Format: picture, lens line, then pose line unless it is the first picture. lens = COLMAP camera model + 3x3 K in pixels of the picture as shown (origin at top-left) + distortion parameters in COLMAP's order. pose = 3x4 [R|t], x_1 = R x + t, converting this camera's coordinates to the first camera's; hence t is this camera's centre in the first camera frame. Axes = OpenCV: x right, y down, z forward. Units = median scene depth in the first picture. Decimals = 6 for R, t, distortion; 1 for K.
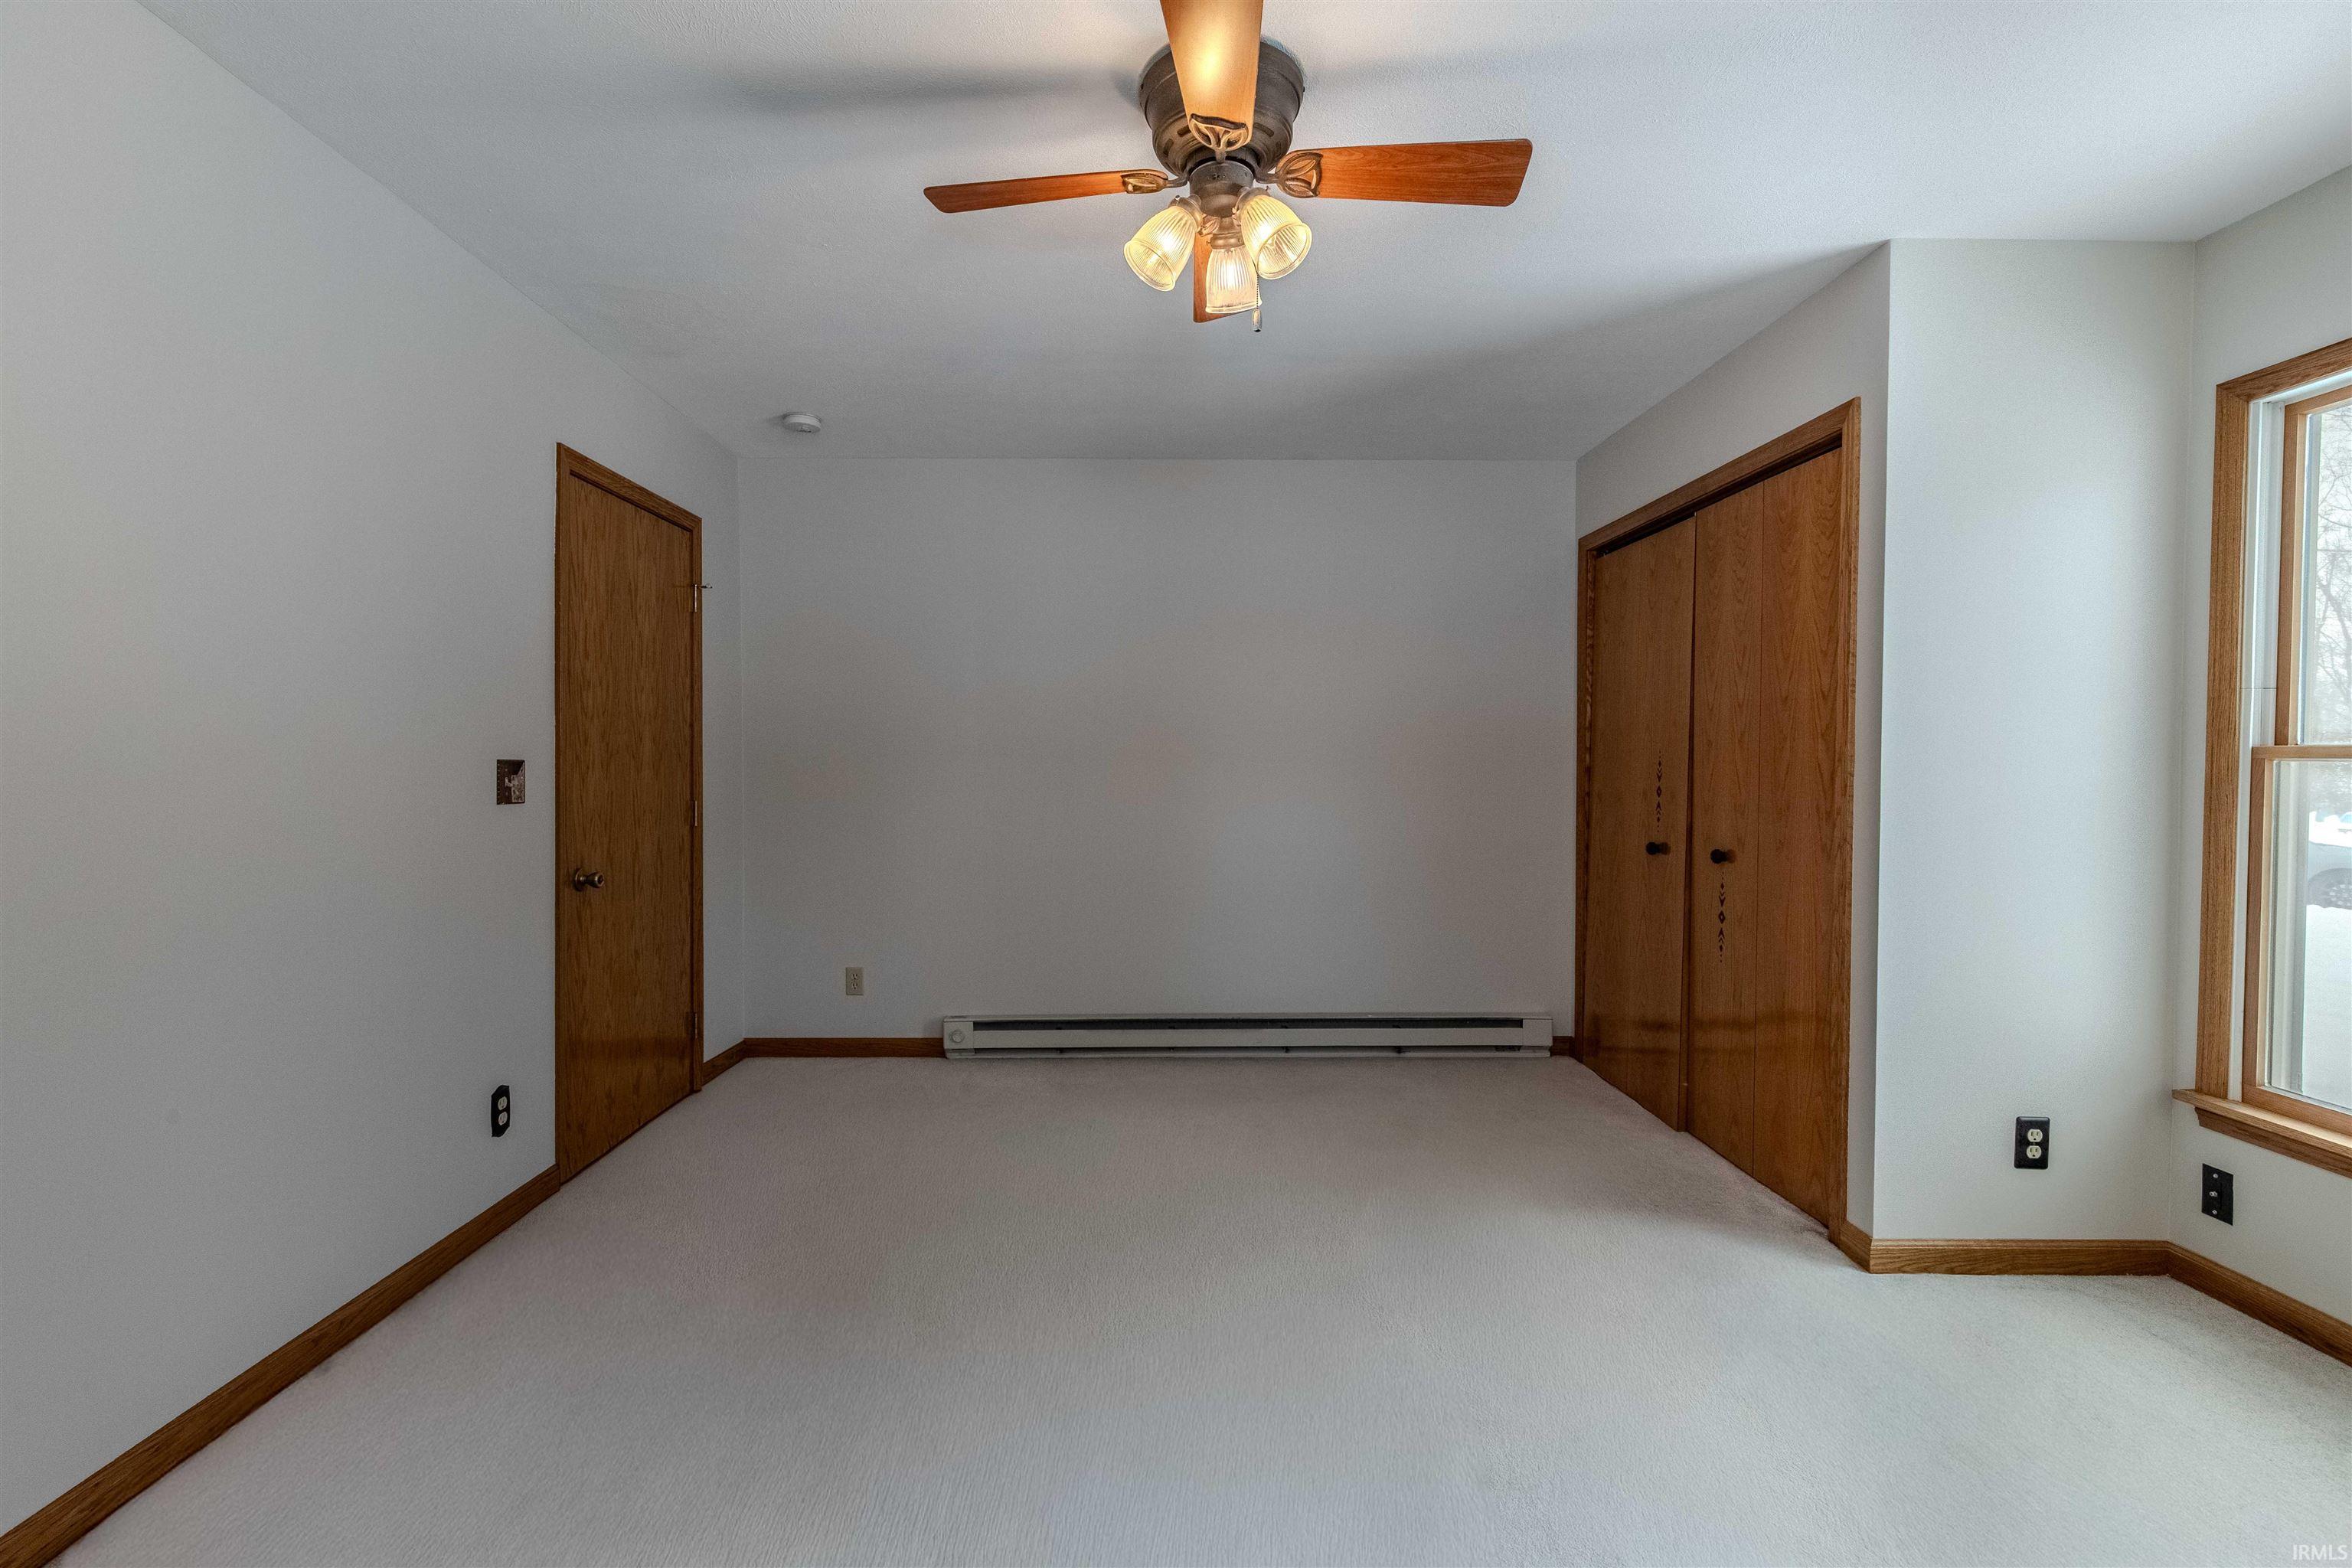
lens RADIAL K [[1065.9, 0, 1156.9], [0, 1065.9, 782.9], [0, 0, 1]] dist [0.006580, -0.000045]
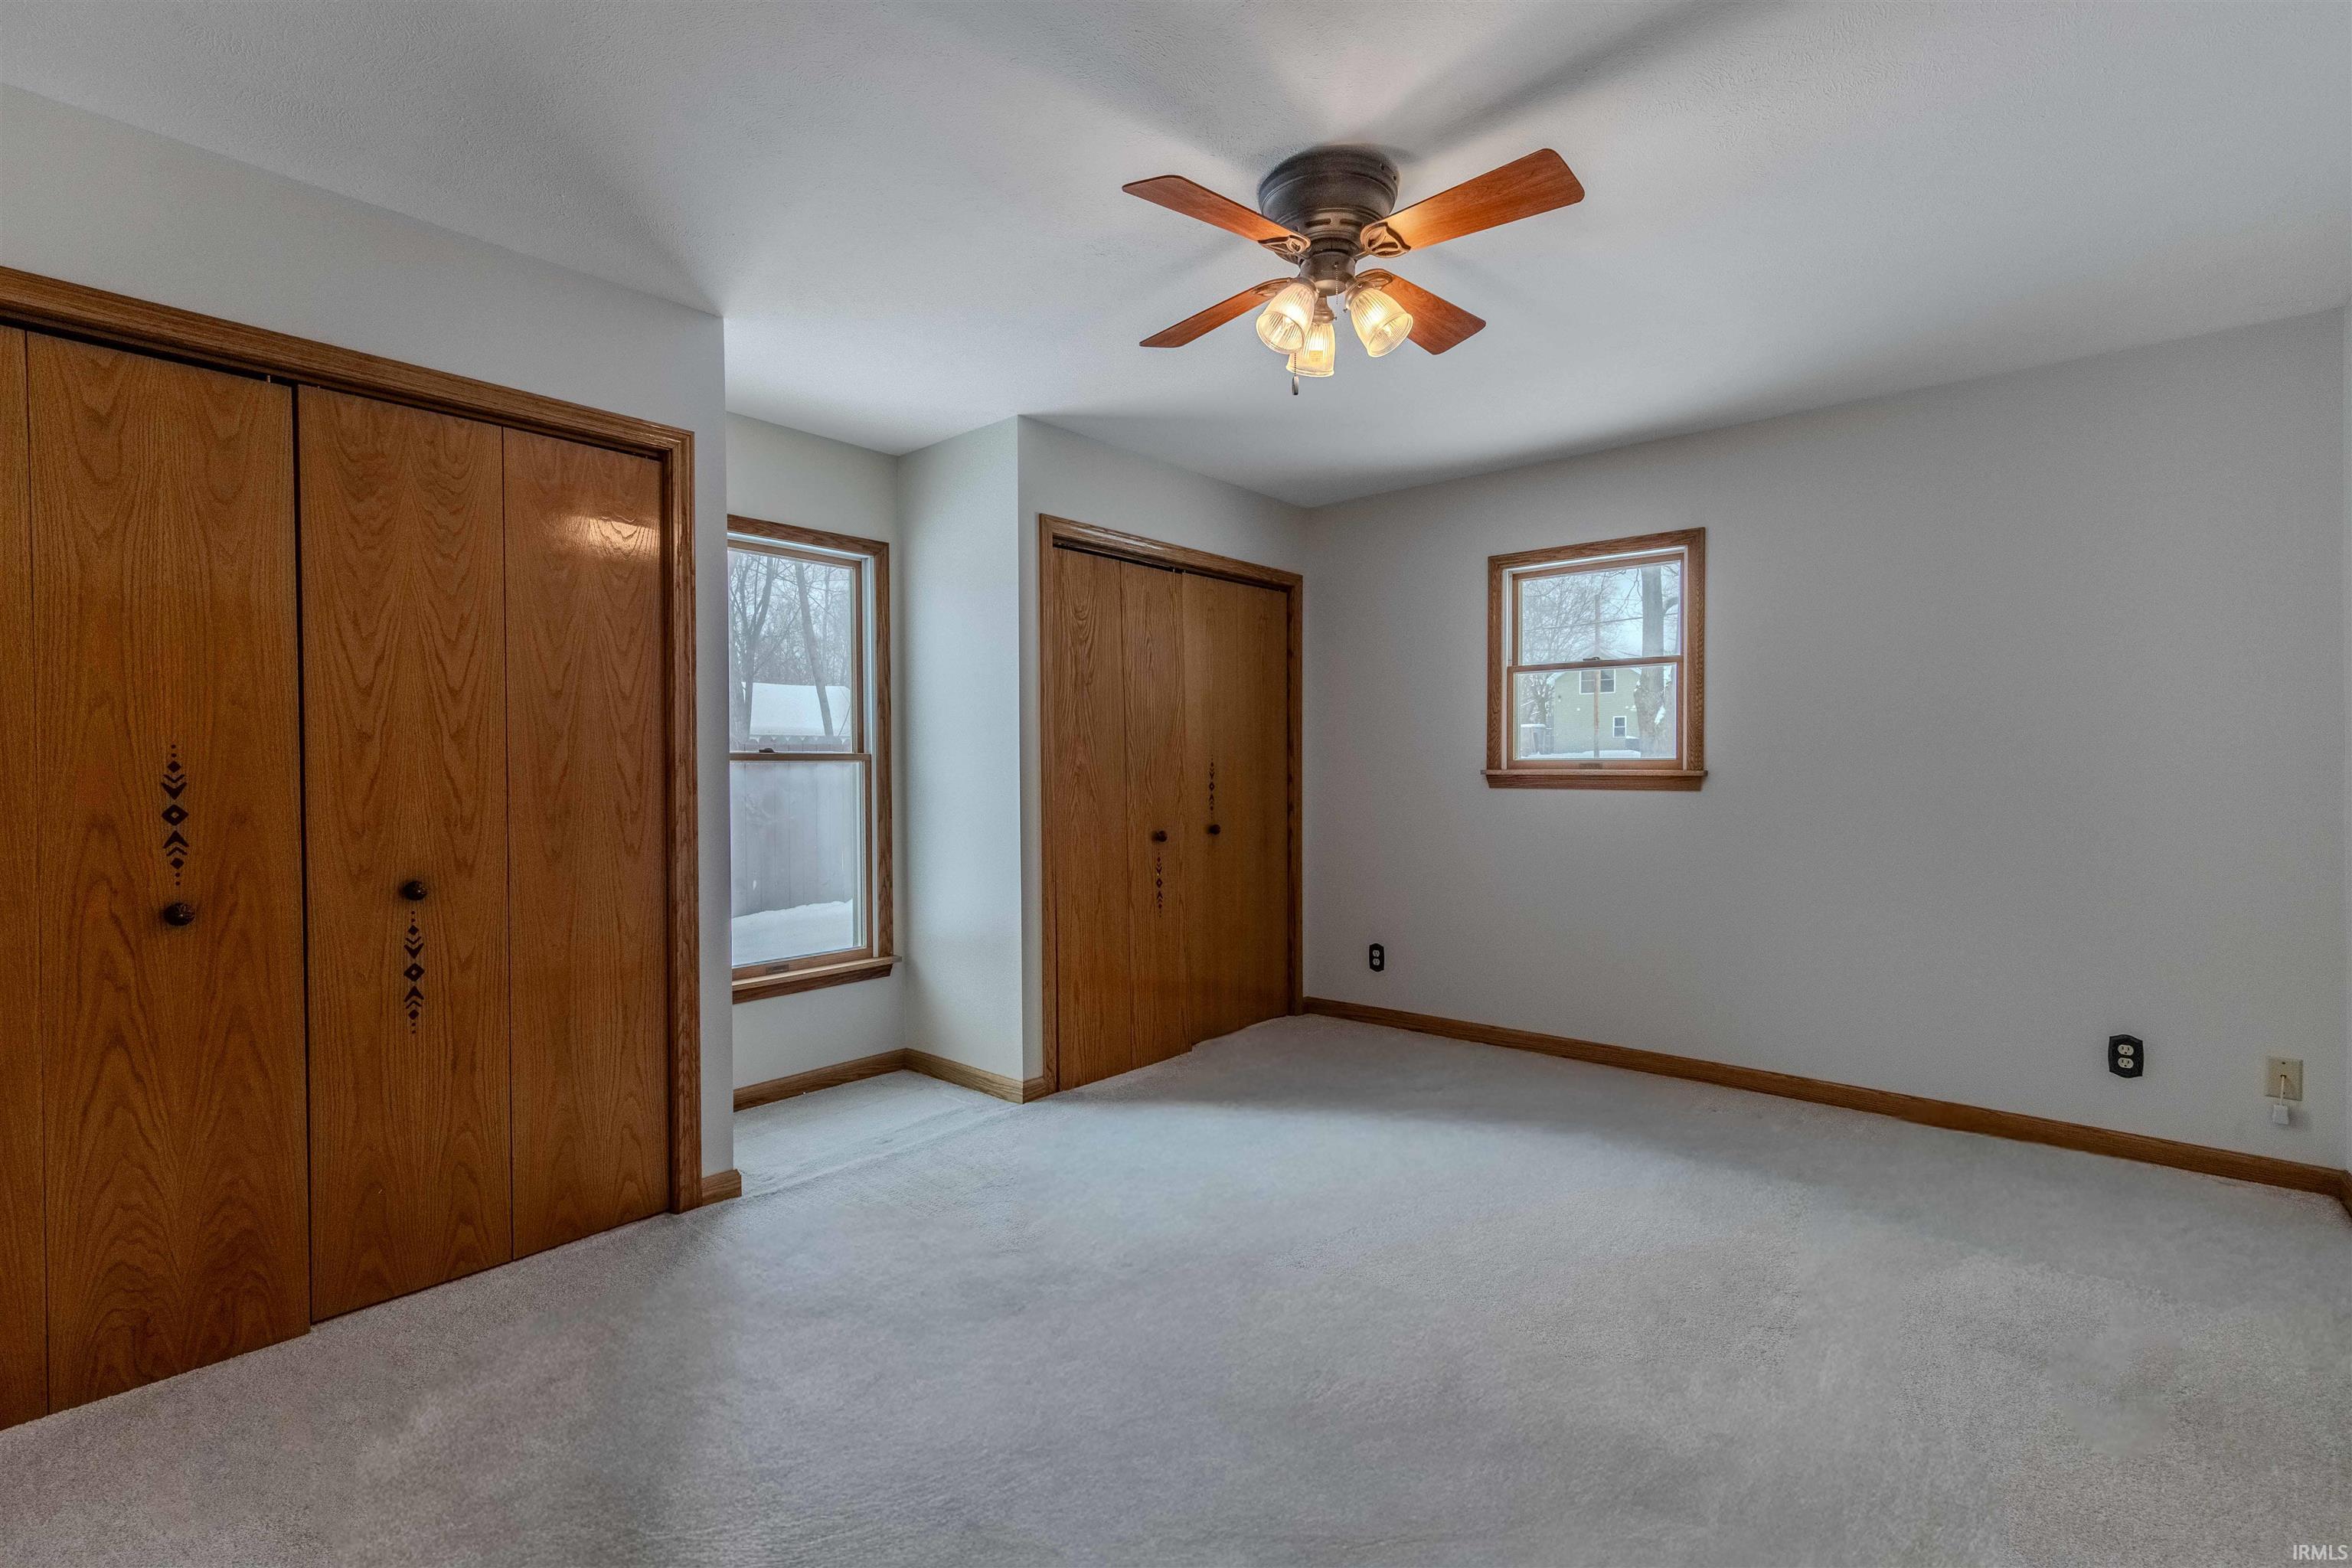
lens RADIAL K [[1065.9, 0, 1156.9], [0, 1065.9, 782.9], [0, 0, 1]] dist [0.006580, -0.000045]
pose [[-0.755347, -0.012042, 0.655214, -0.360024], [0.014819, 0.999262, 0.035449, -0.025448], [-0.655157, 0.036486, -0.754611, 1.266328]]
